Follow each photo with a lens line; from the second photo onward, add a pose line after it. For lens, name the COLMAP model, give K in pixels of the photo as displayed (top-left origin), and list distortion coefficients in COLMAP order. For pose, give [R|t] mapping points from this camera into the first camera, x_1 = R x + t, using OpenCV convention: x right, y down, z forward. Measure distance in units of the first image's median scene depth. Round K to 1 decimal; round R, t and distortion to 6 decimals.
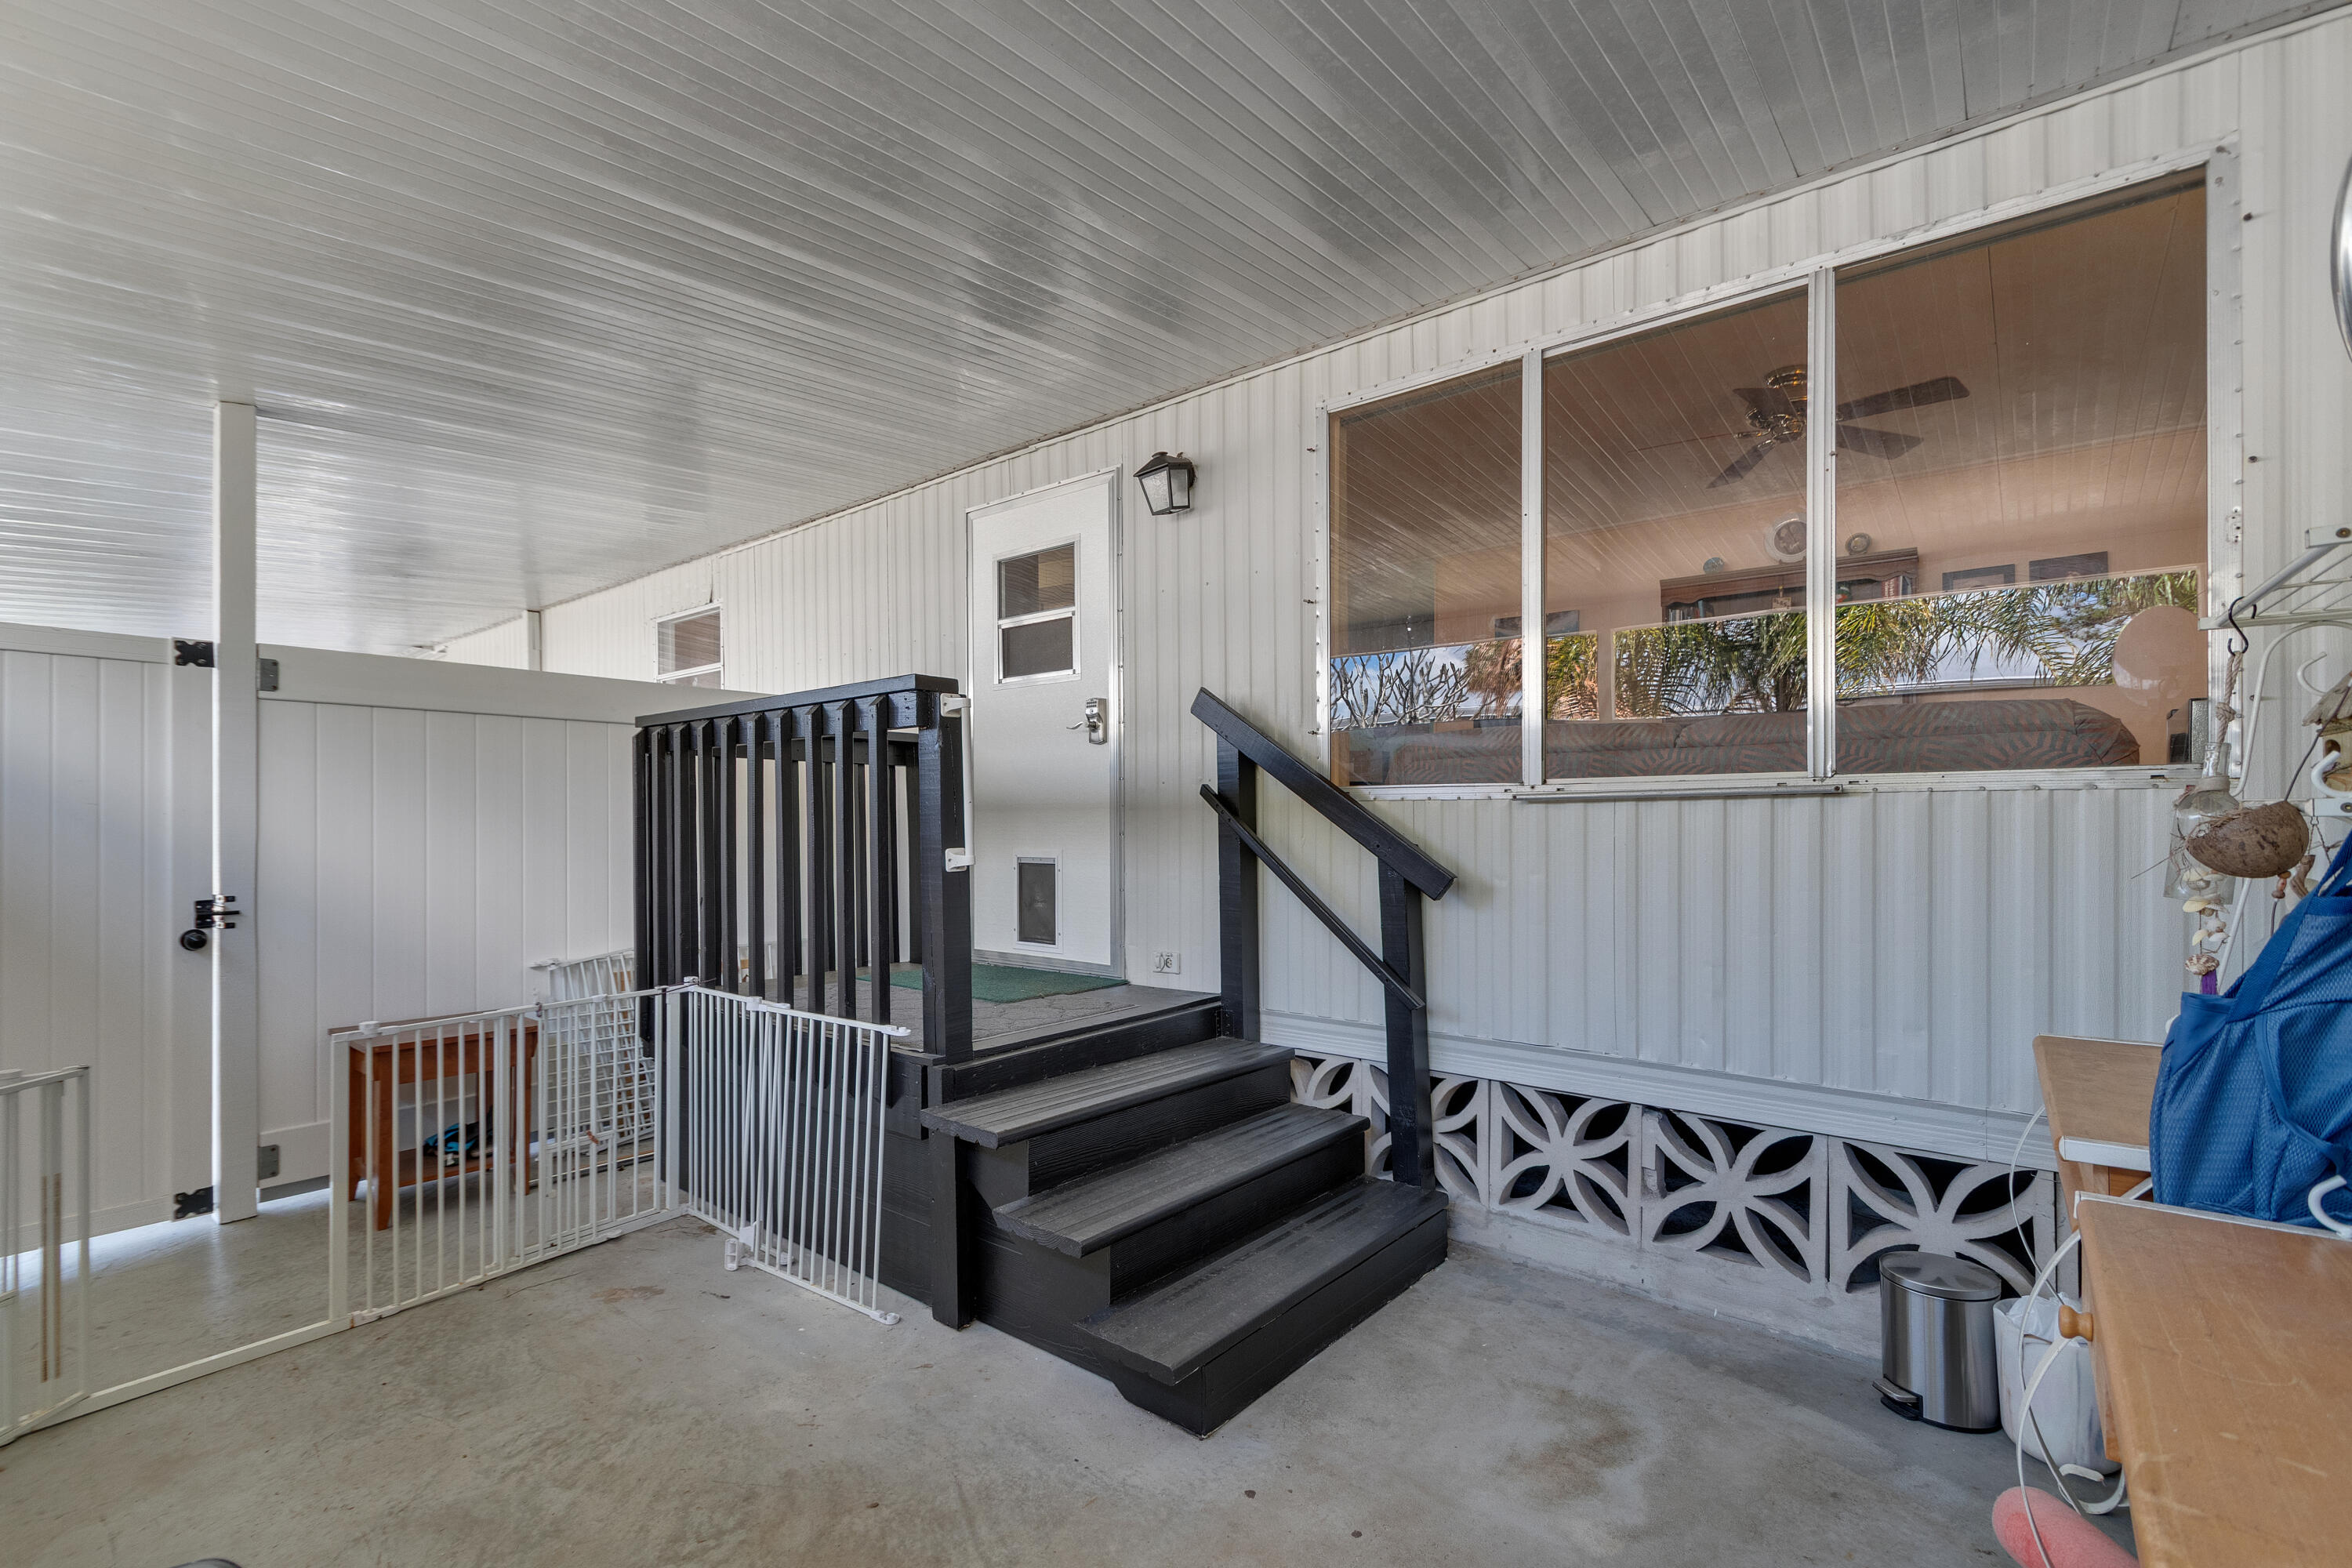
lens RADIAL K [[1034.5, 0, 1150.6], [0, 1034.5, 819.6], [0, 0, 1]] dist [0.001204, -0.000329]
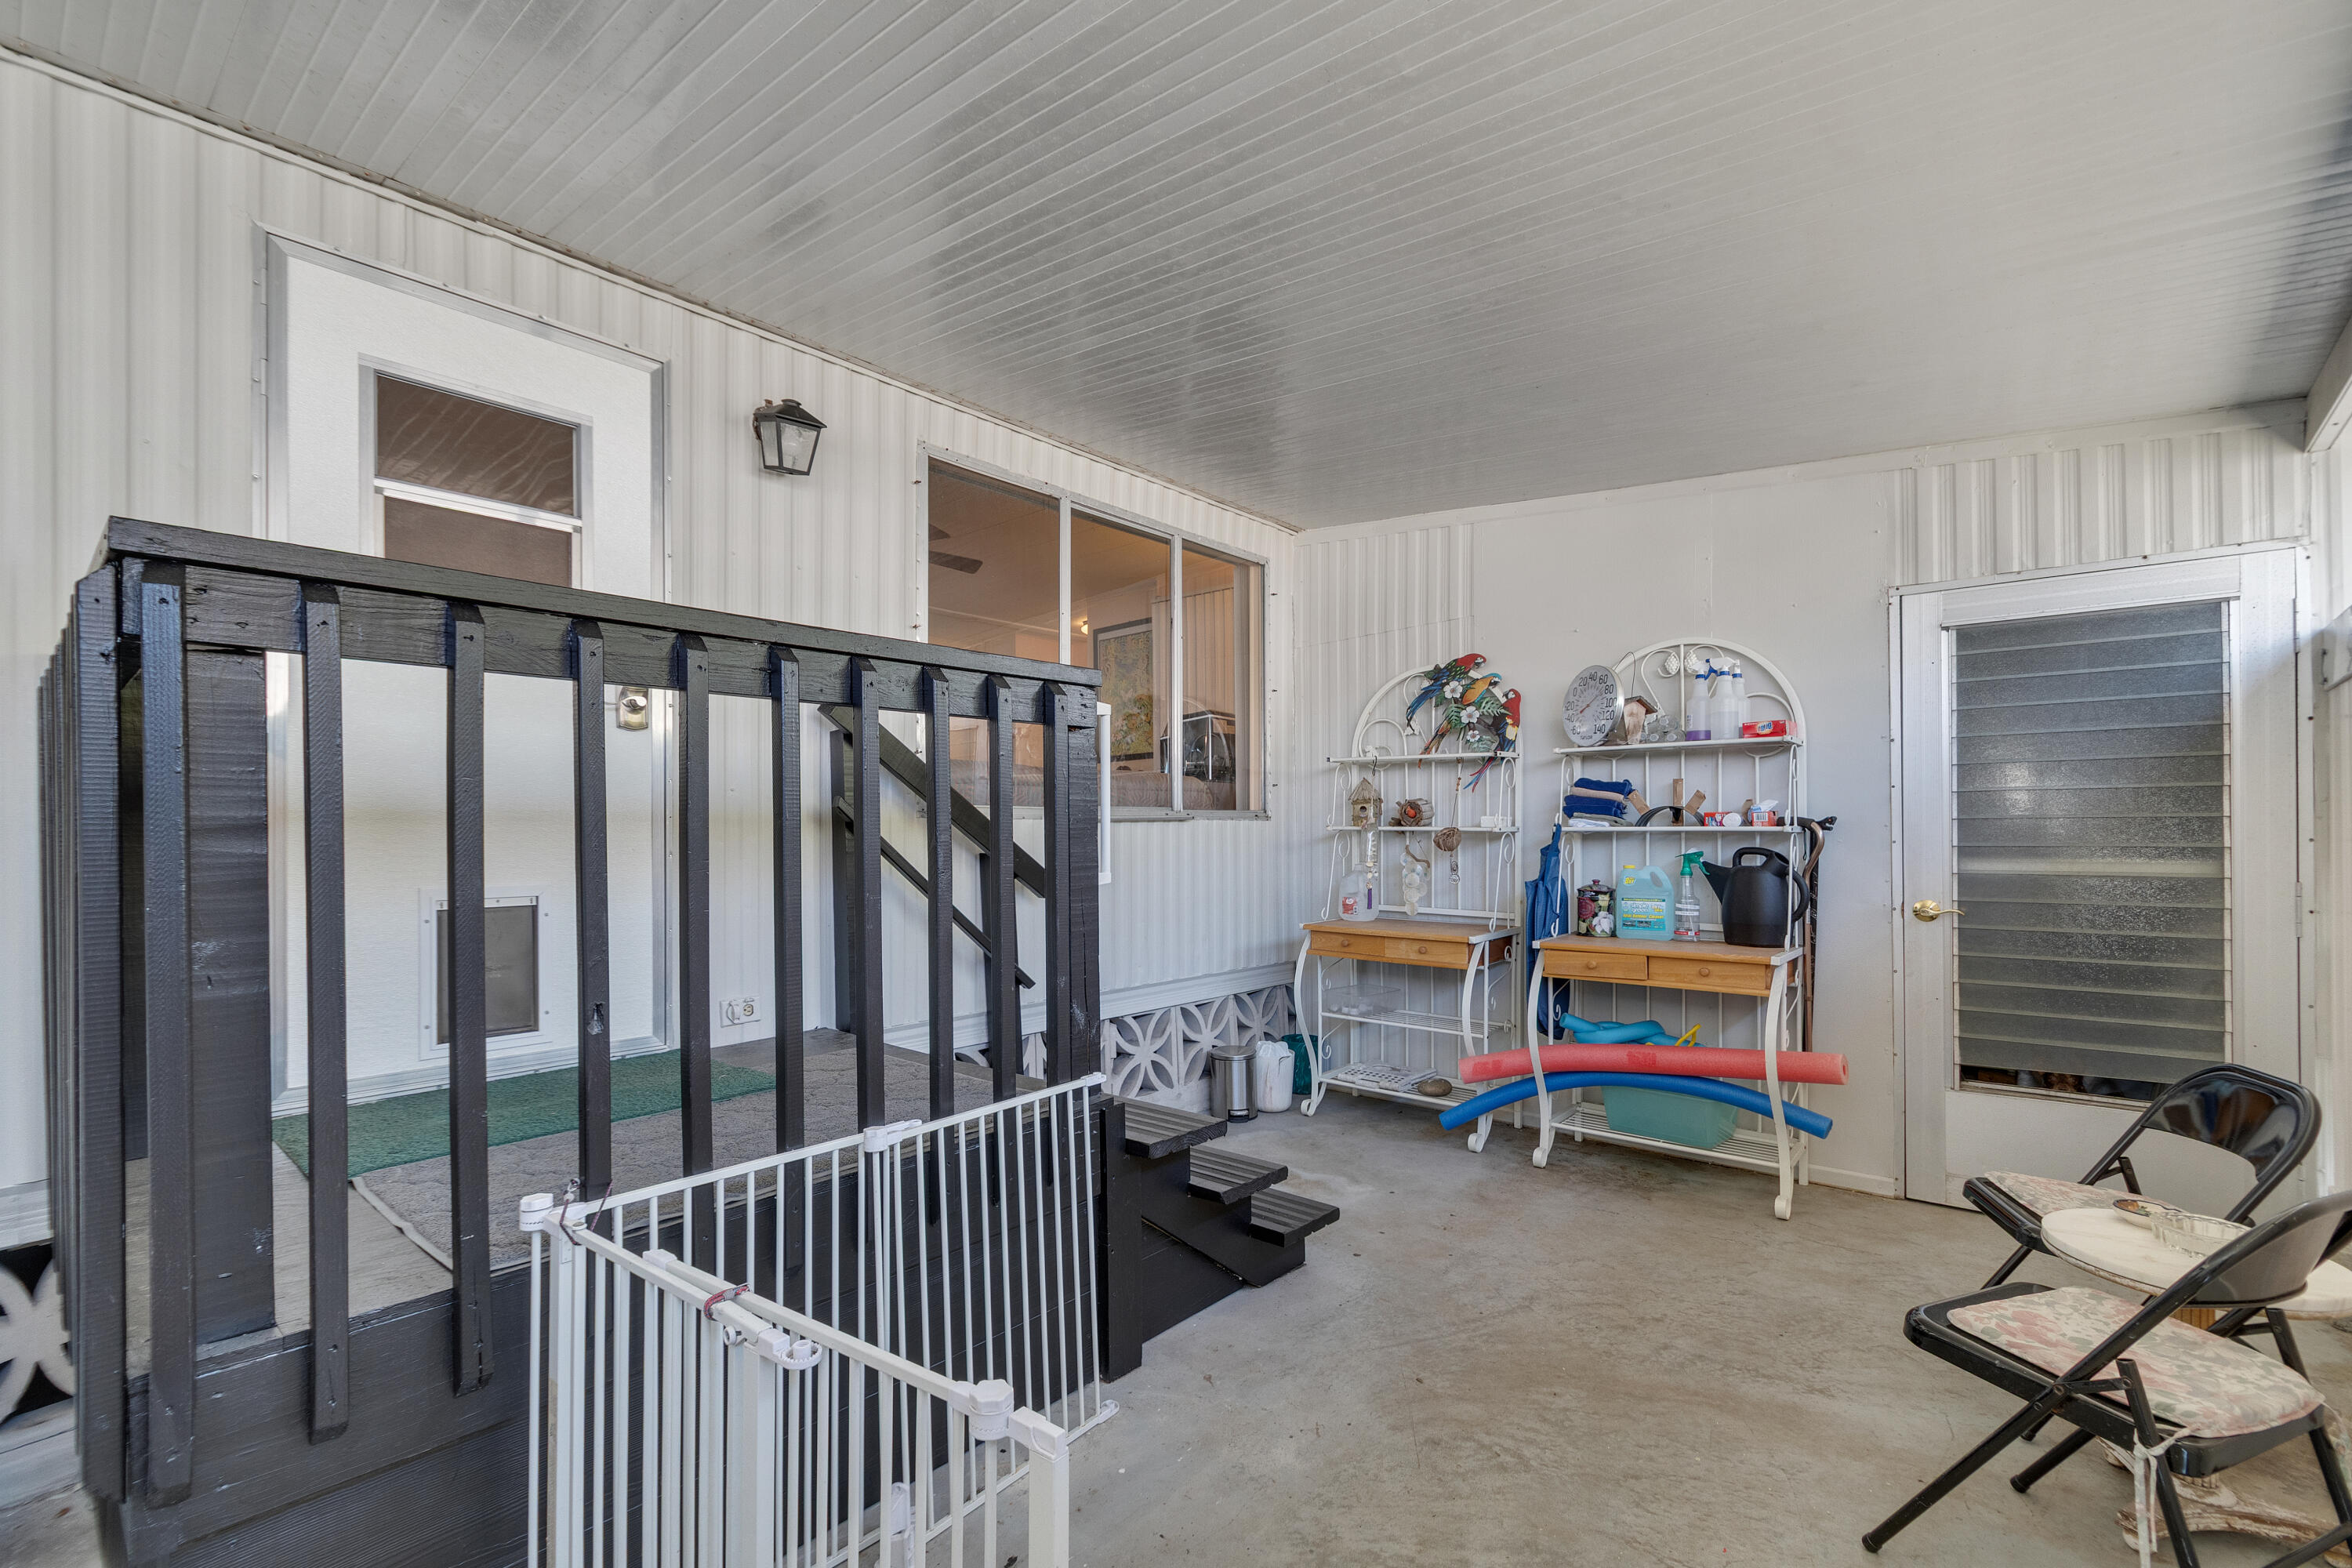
lens RADIAL K [[1015.3, 0, 1134.6], [0, 1015.3, 834.0], [0, 0, 1]] dist [-0.000219, -0.000155]
pose [[0.055752, 0.000875, 0.998444, -0.939953], [0.002362, 0.999997, -0.001008, 0.000826], [-0.998442, 0.002414, 0.055750, 0.790822]]
